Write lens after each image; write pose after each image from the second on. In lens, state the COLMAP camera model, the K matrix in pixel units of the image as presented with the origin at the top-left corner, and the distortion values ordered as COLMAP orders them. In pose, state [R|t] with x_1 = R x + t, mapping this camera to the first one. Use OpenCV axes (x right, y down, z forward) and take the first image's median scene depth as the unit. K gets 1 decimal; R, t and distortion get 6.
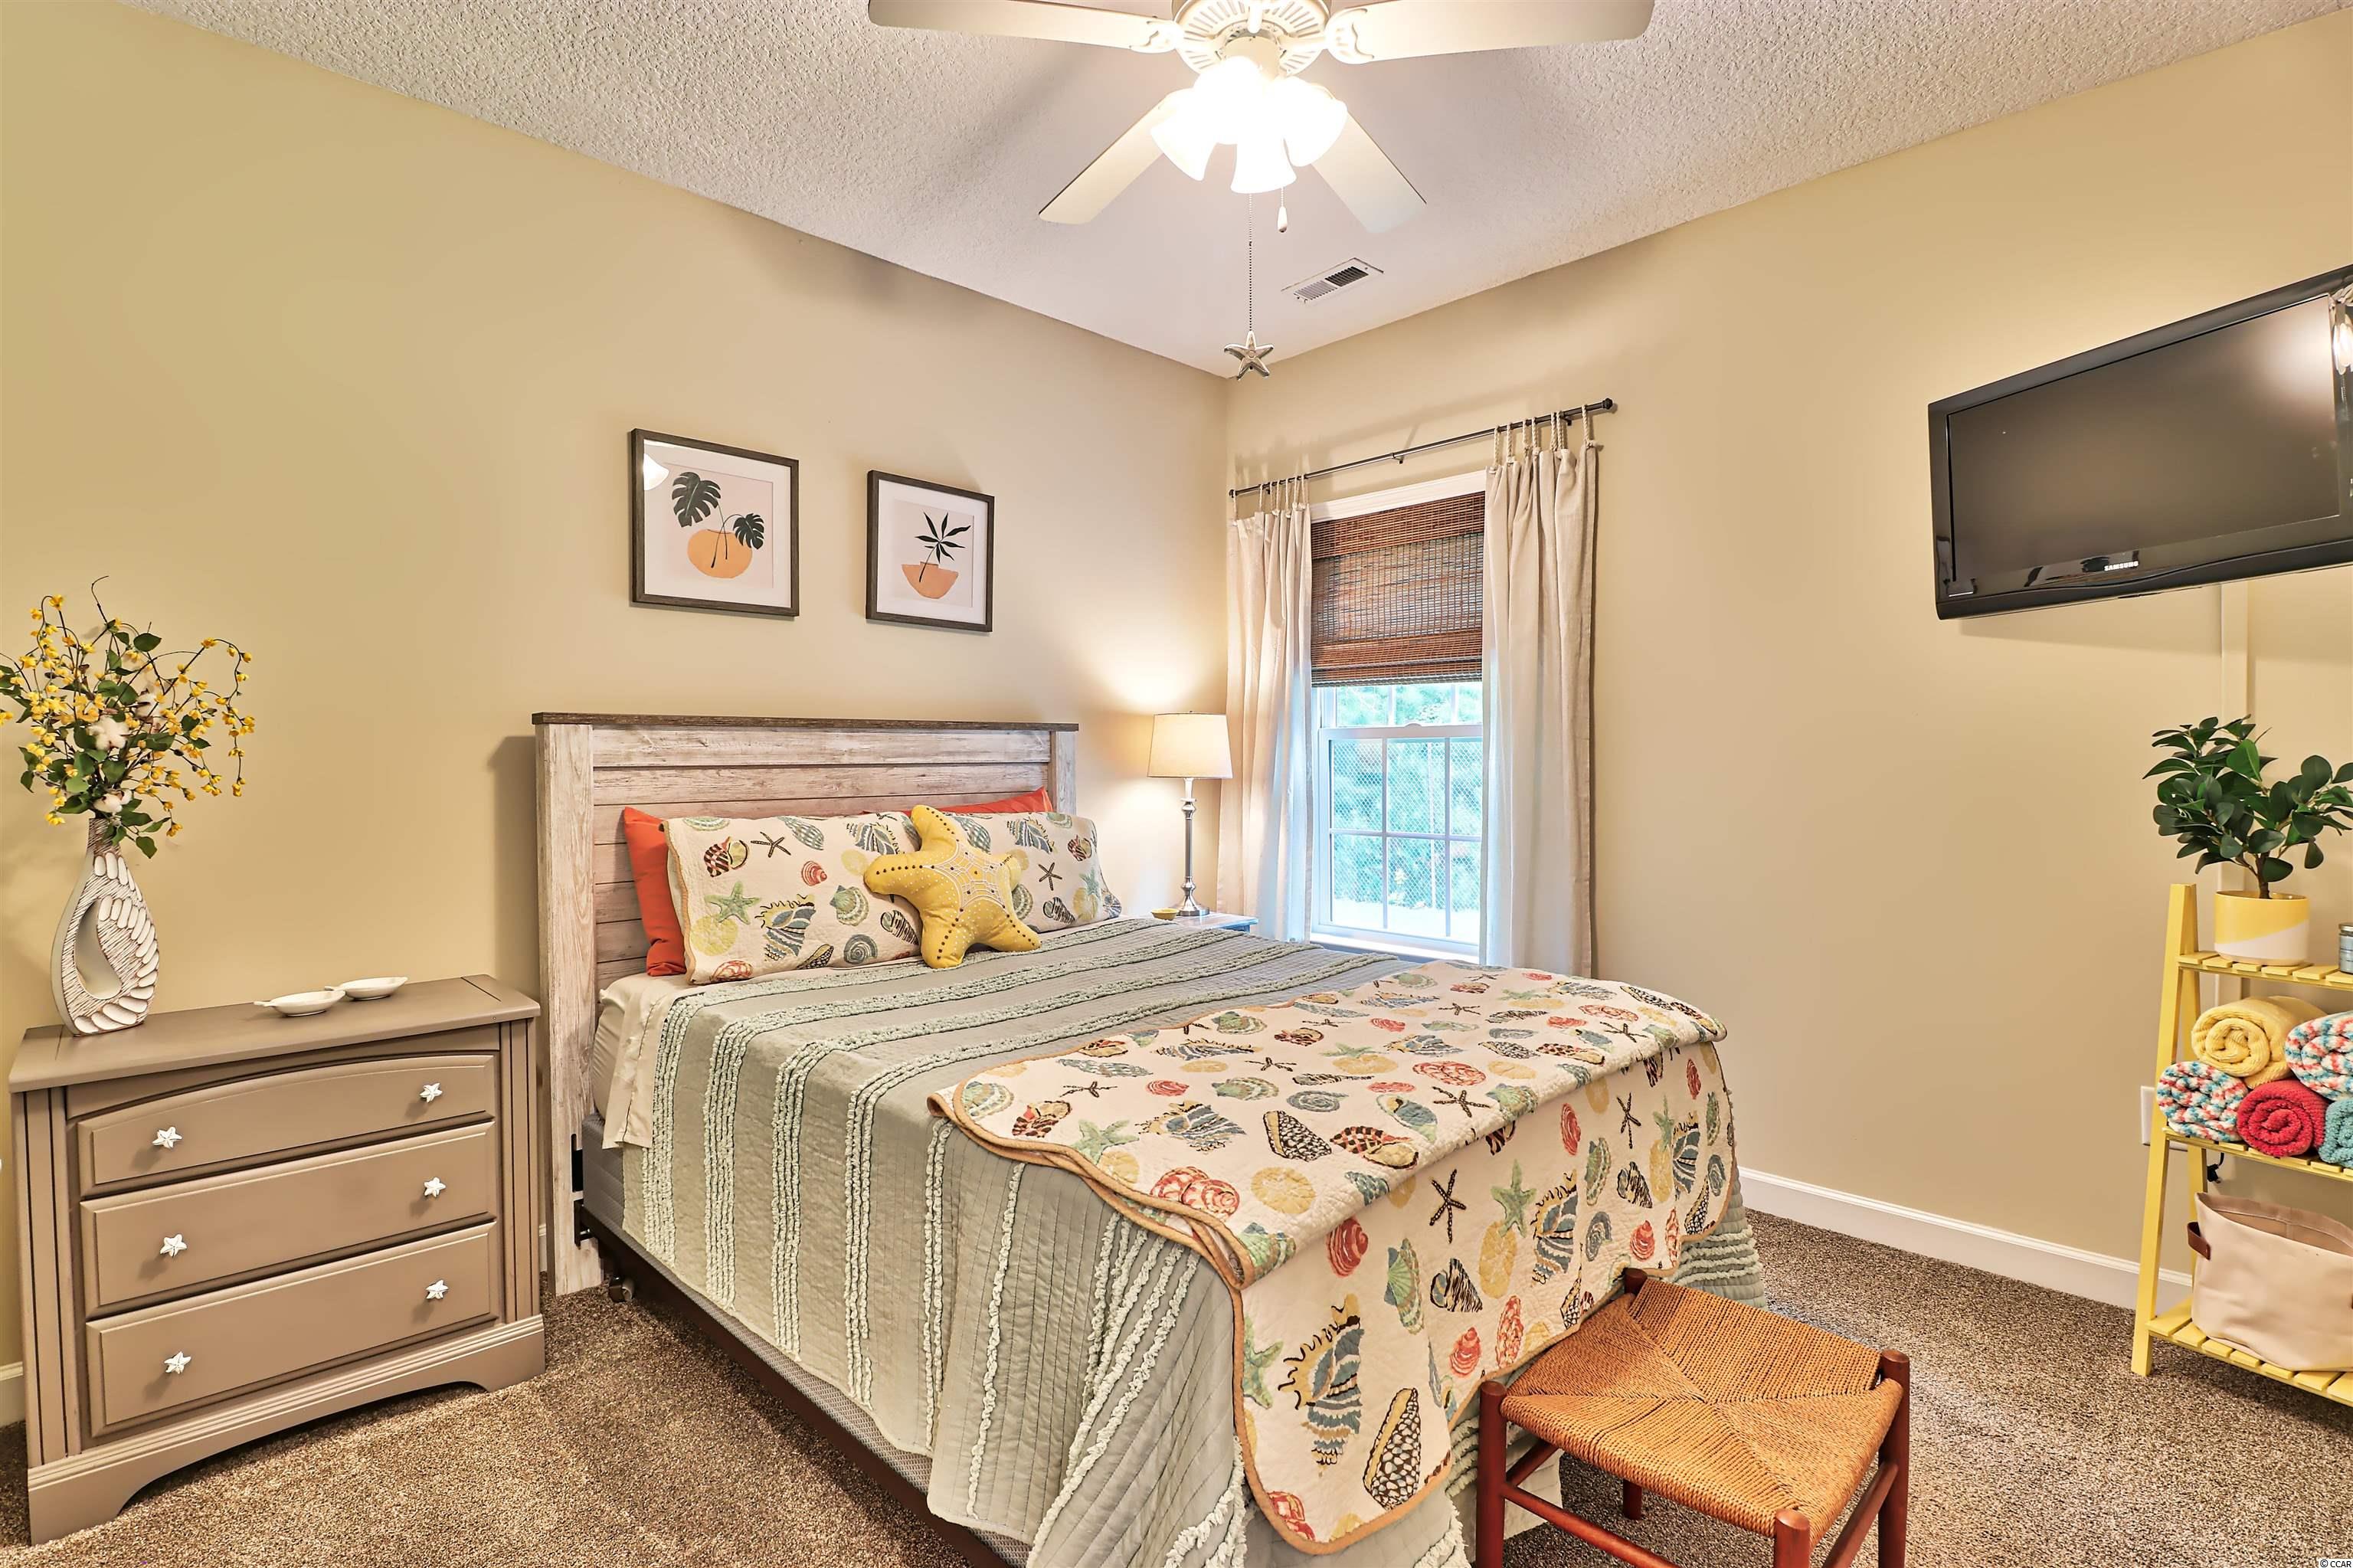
lens RADIAL K [[1087.0, 0, 1157.9], [0, 1087.0, 774.7], [0, 0, 1]] dist [0.000008, -0.013551]
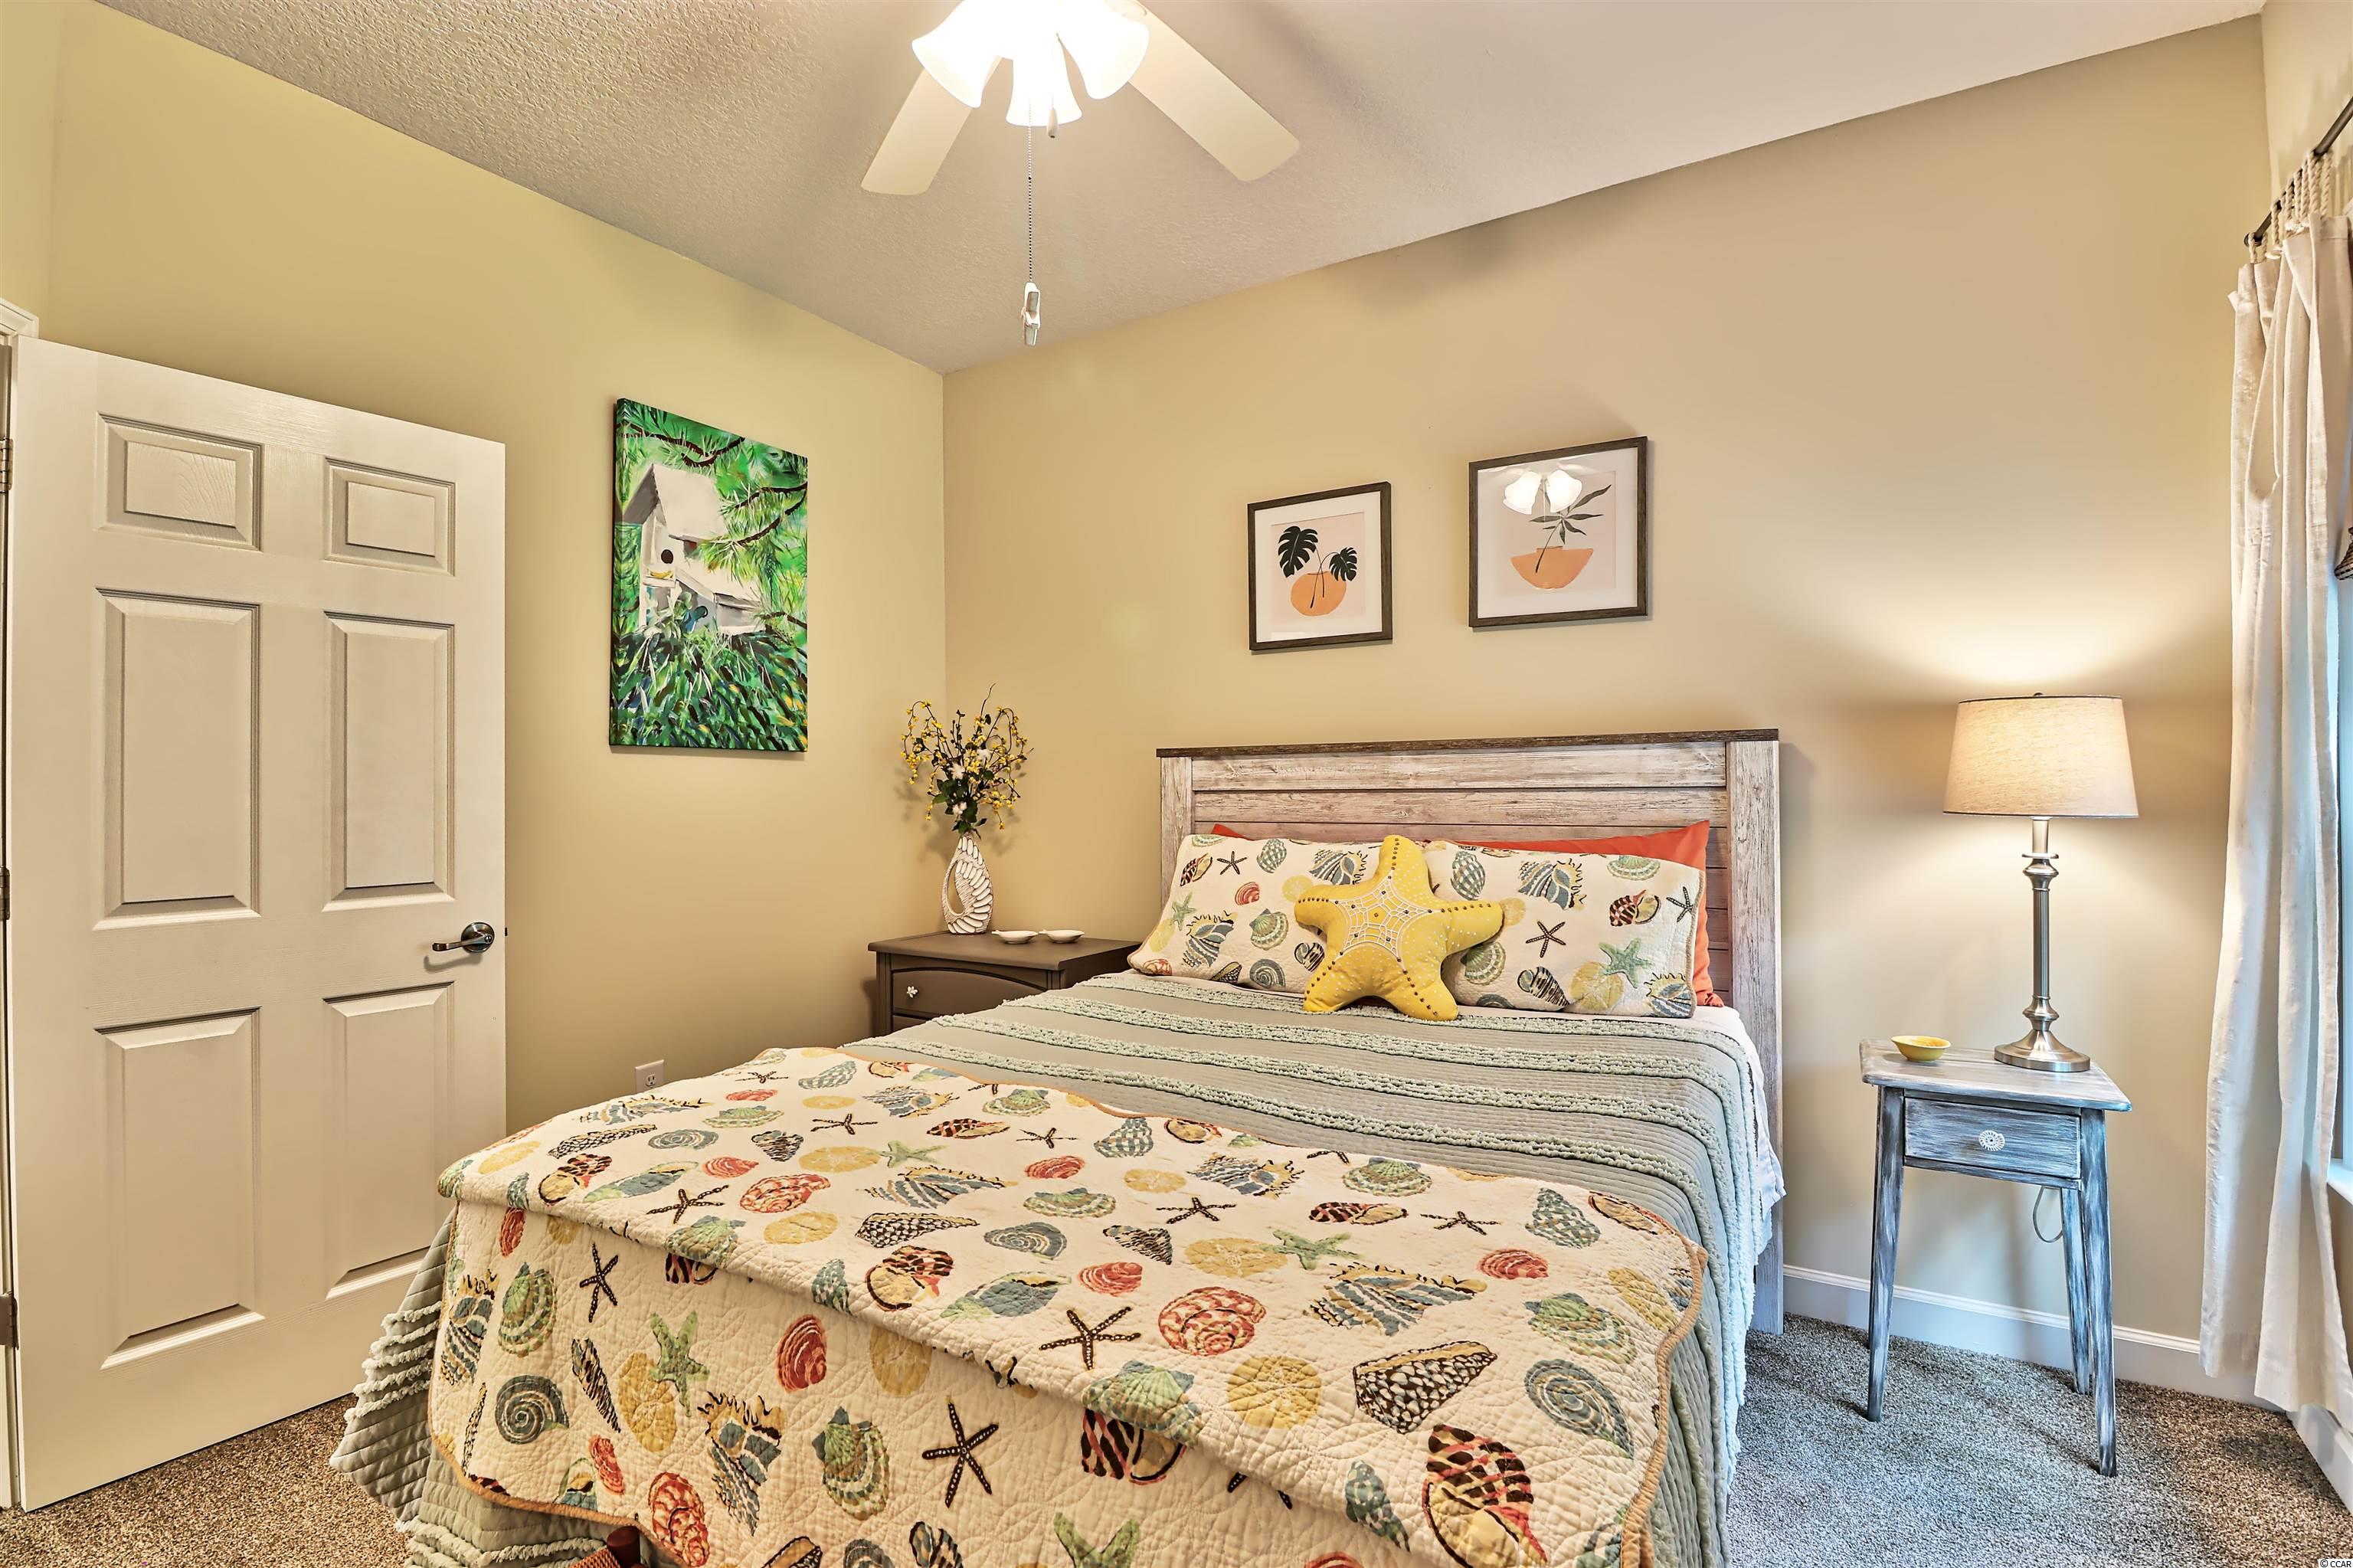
lens RADIAL K [[1087.0, 0, 1157.9], [0, 1087.0, 774.7], [0, 0, 1]] dist [0.000008, -0.013551]
pose [[0.234876, -0.004326, -0.972016, 0.605073], [-0.005998, 0.999965, -0.005900, -0.015662], [0.972007, 0.007216, 0.234842, 0.589165]]
